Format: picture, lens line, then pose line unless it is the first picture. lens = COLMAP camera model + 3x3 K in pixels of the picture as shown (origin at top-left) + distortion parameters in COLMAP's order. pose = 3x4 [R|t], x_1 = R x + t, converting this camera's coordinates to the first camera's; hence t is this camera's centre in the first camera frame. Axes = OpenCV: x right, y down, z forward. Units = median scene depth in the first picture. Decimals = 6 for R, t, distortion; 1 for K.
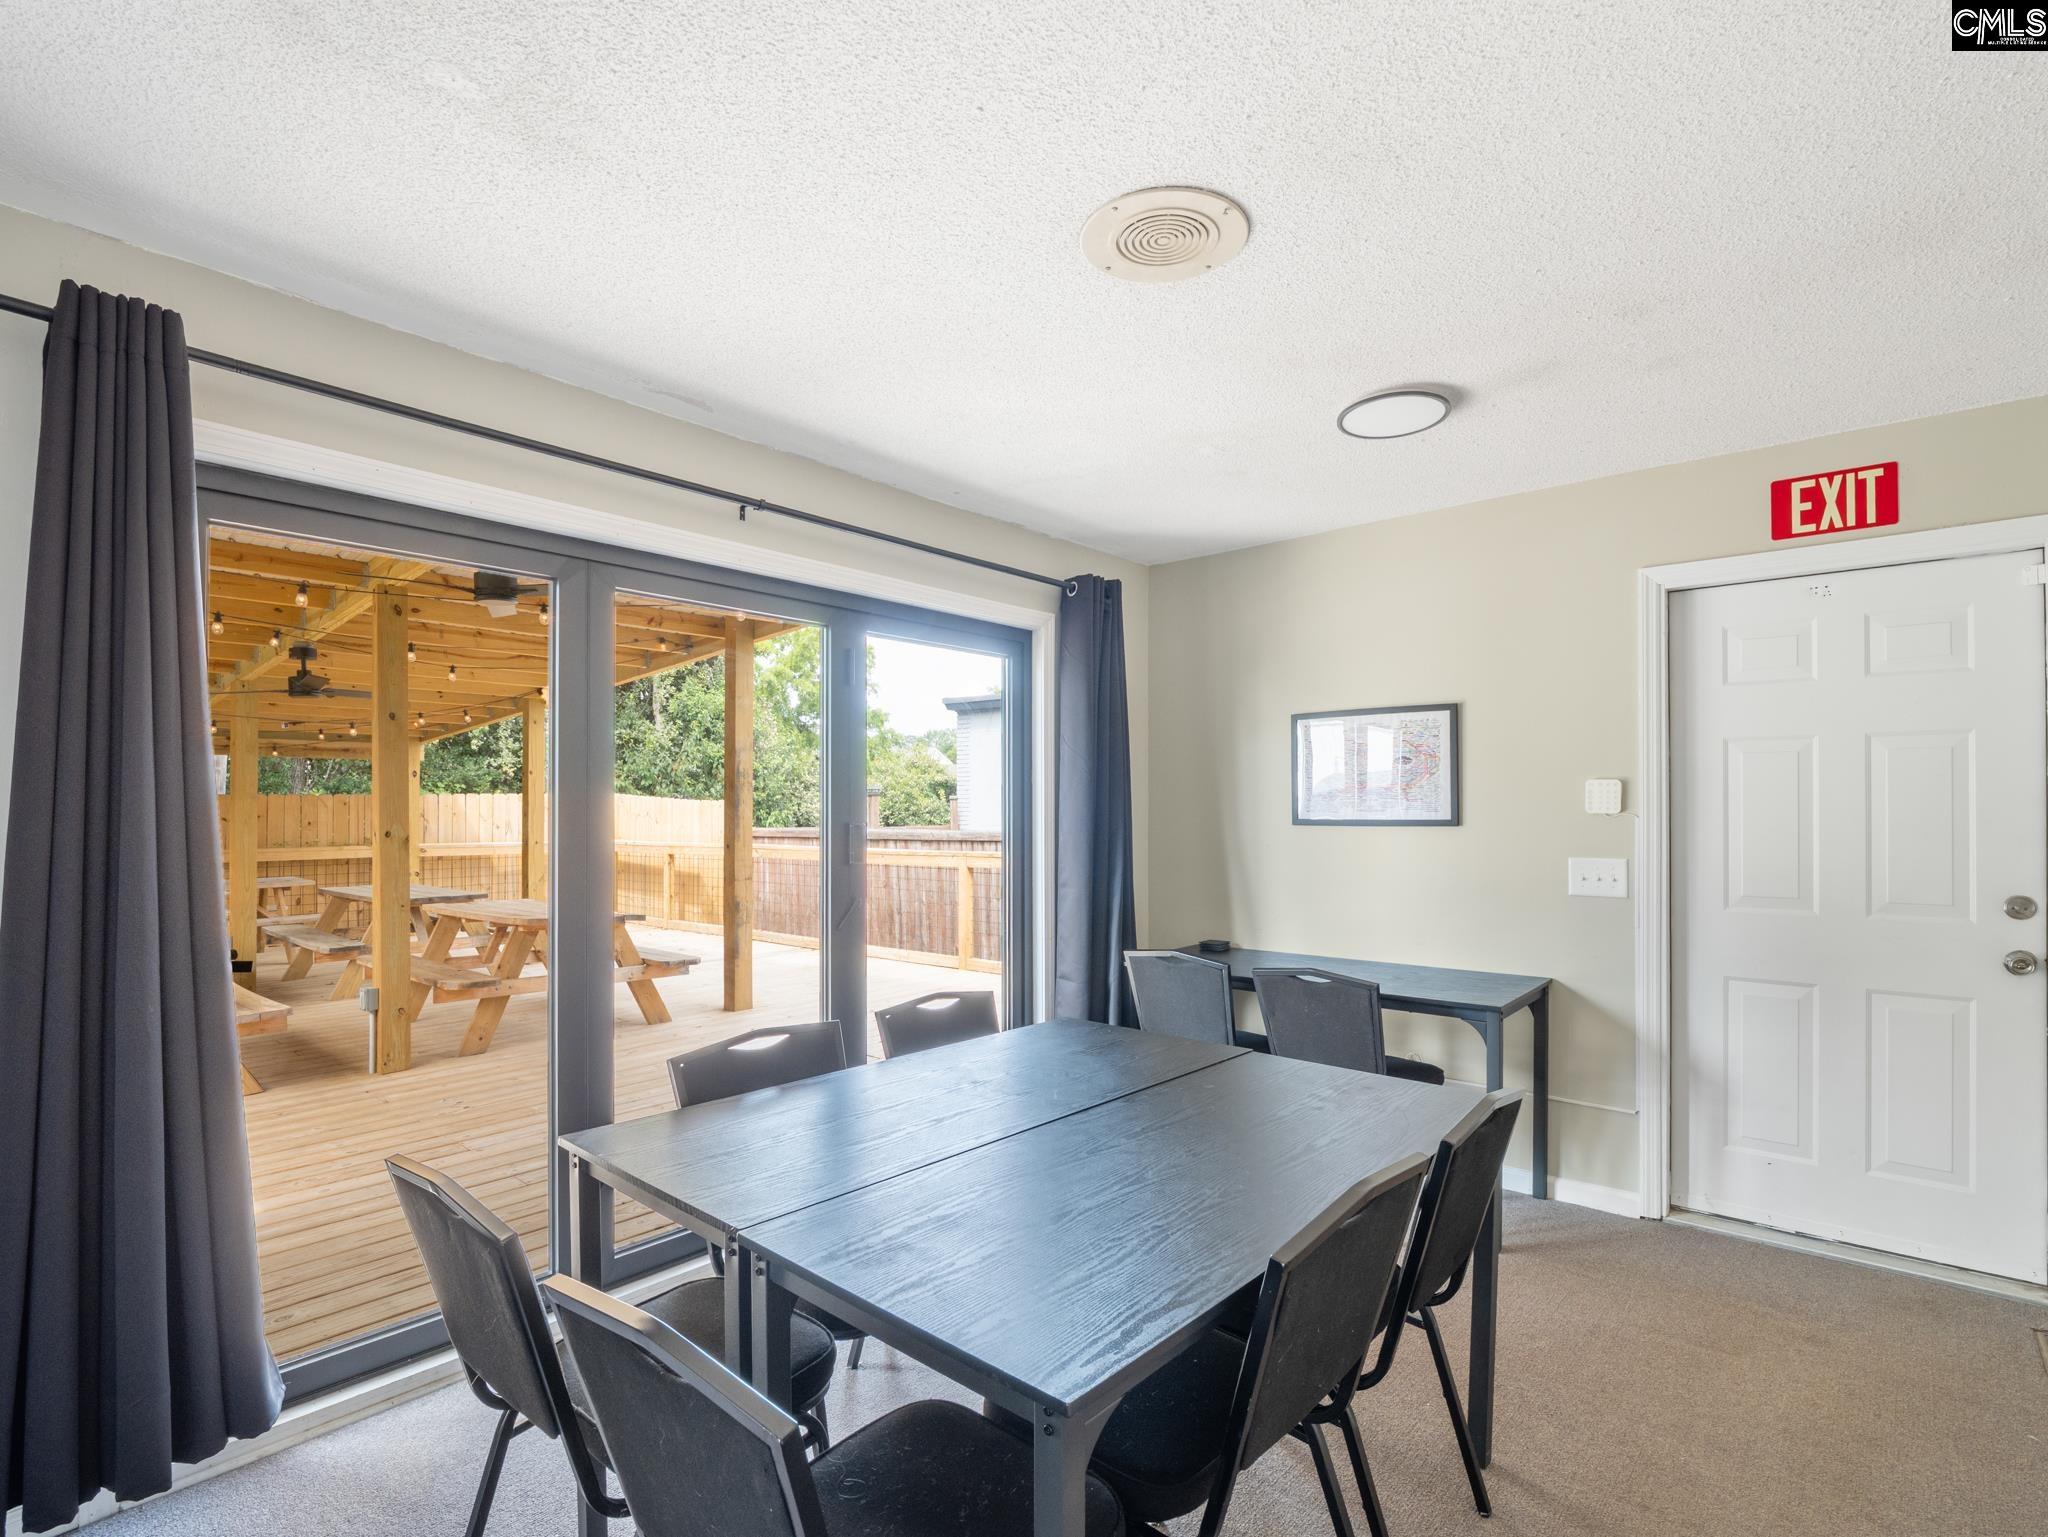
lens RADIAL K [[995.6, 0, 1045.9], [0, 995.6, 795.1], [0, 0, 1]] dist [0.002094, -0.010604]
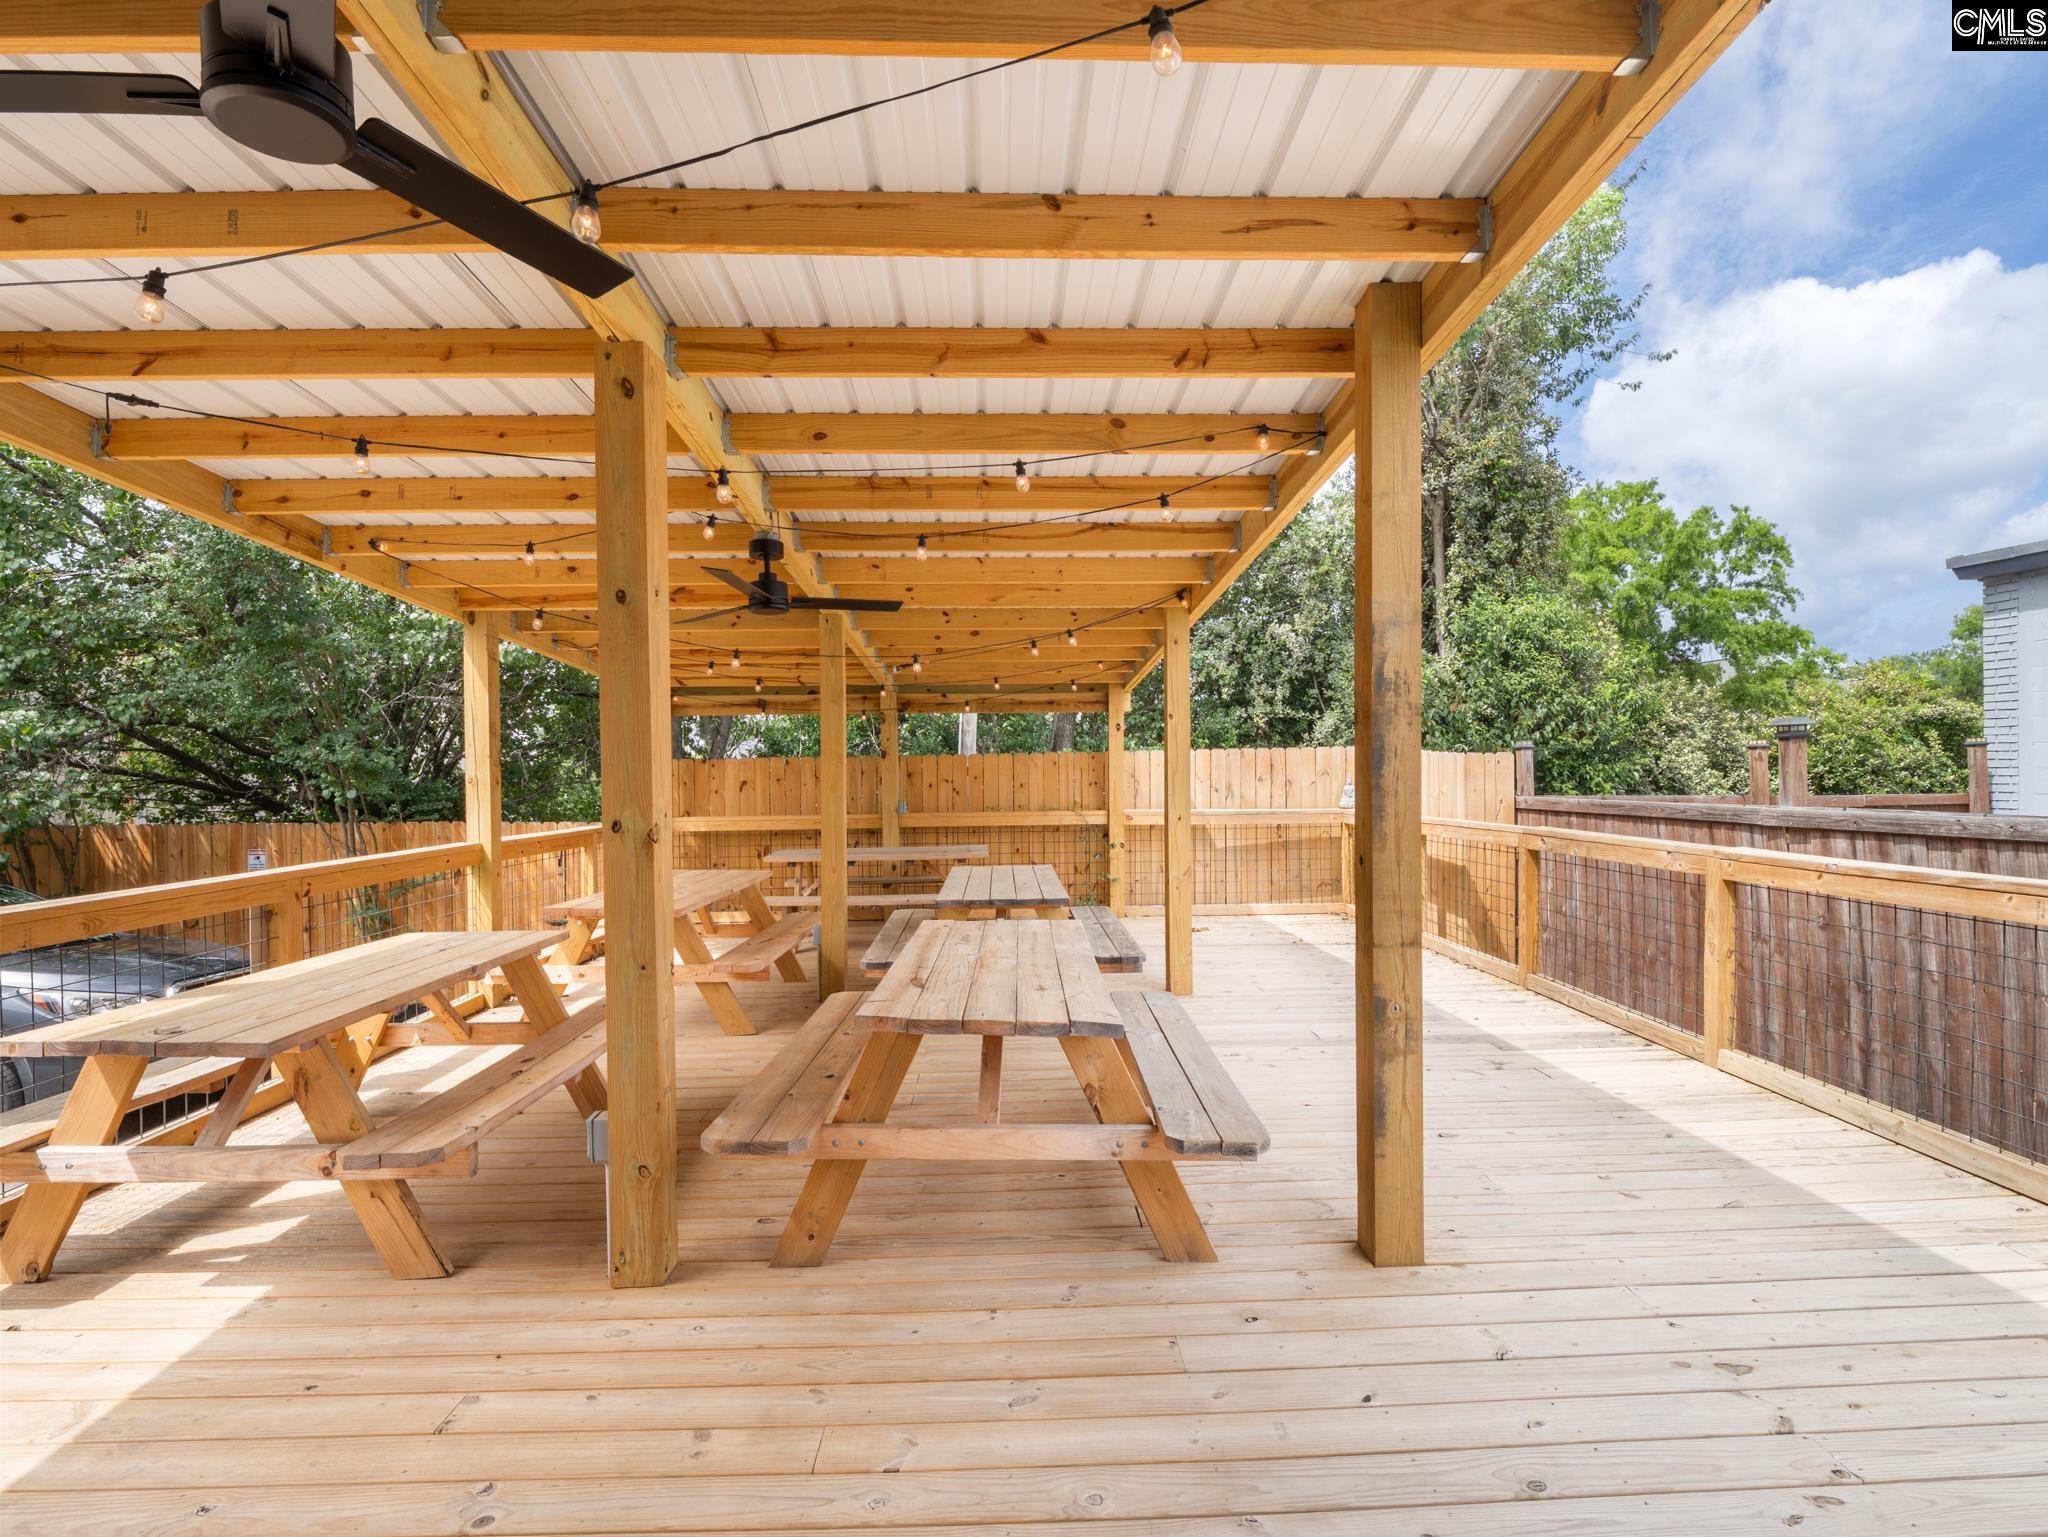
lens RADIAL K [[962.3, 0, 1049.7], [0, 962.3, 768.6], [0, 0, 1]] dist [-0.003316, -0.008218]
pose [[0.672589, -0.002979, -0.740010, -0.086858], [0.017086, 0.999788, 0.011504, 0.004612], [0.739819, -0.020381, 0.672497, 0.508928]]
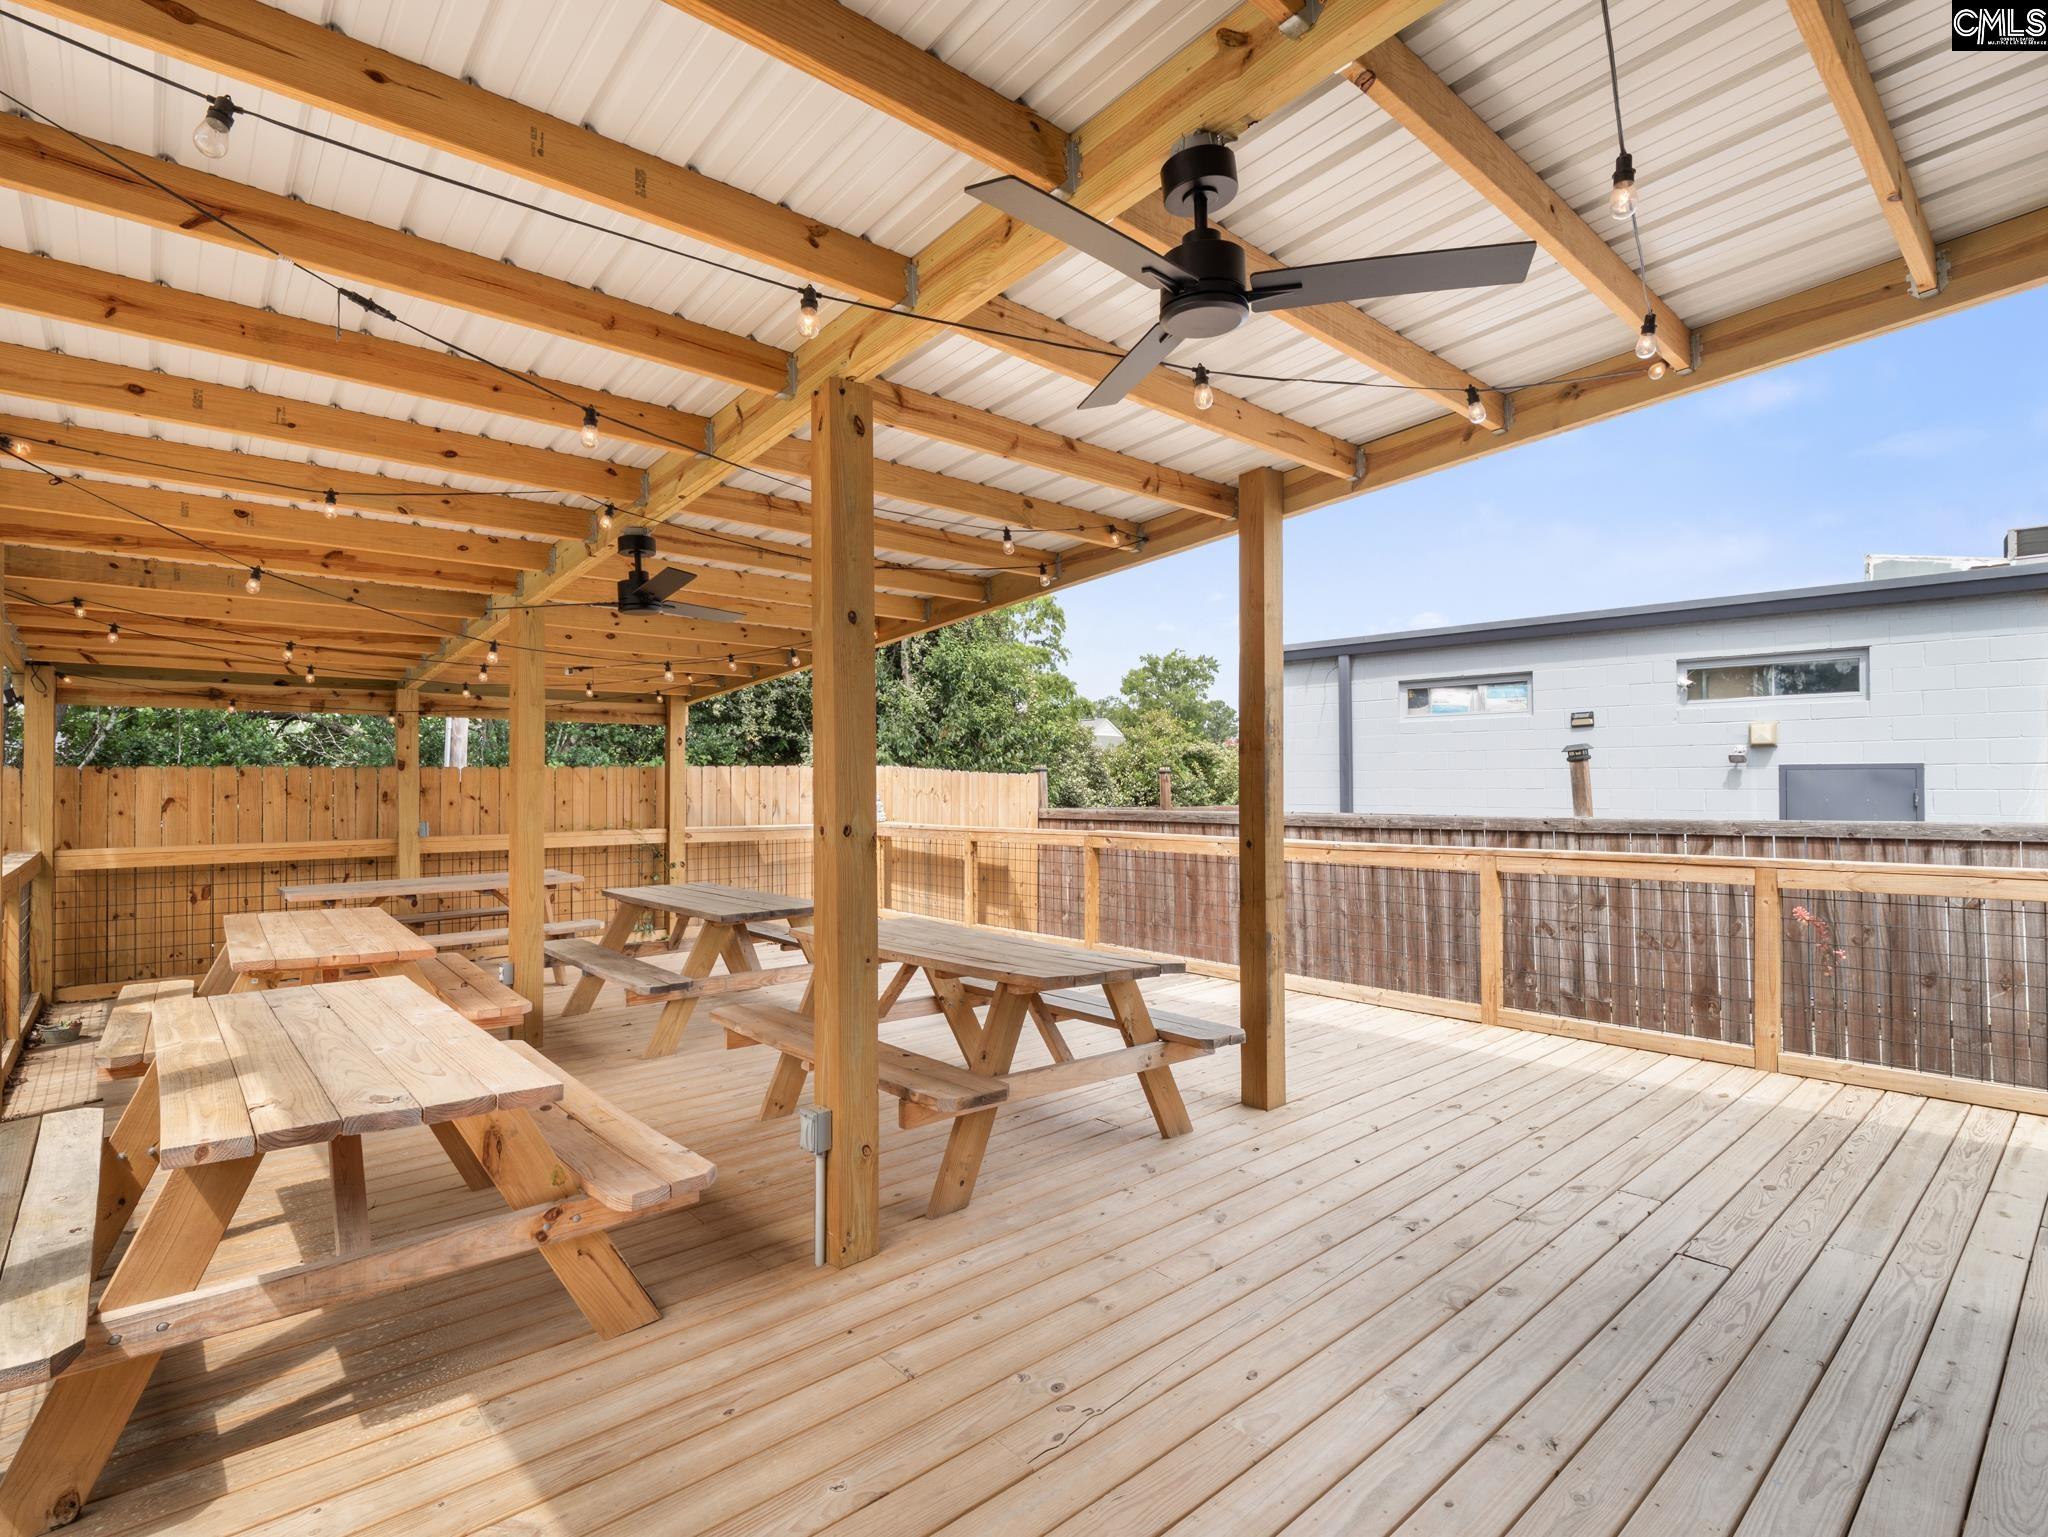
lens RADIAL K [[1005.3, 0, 1024.0], [0, 1005.3, 768.5], [0, 0, 1]] dist [0.001613, -0.013661]
pose [[0.989593, -0.001911, -0.143880, -0.296403], [0.001631, 0.999997, -0.002067, 0.003768], [0.143883, 0.001811, 0.989593, 0.283419]]
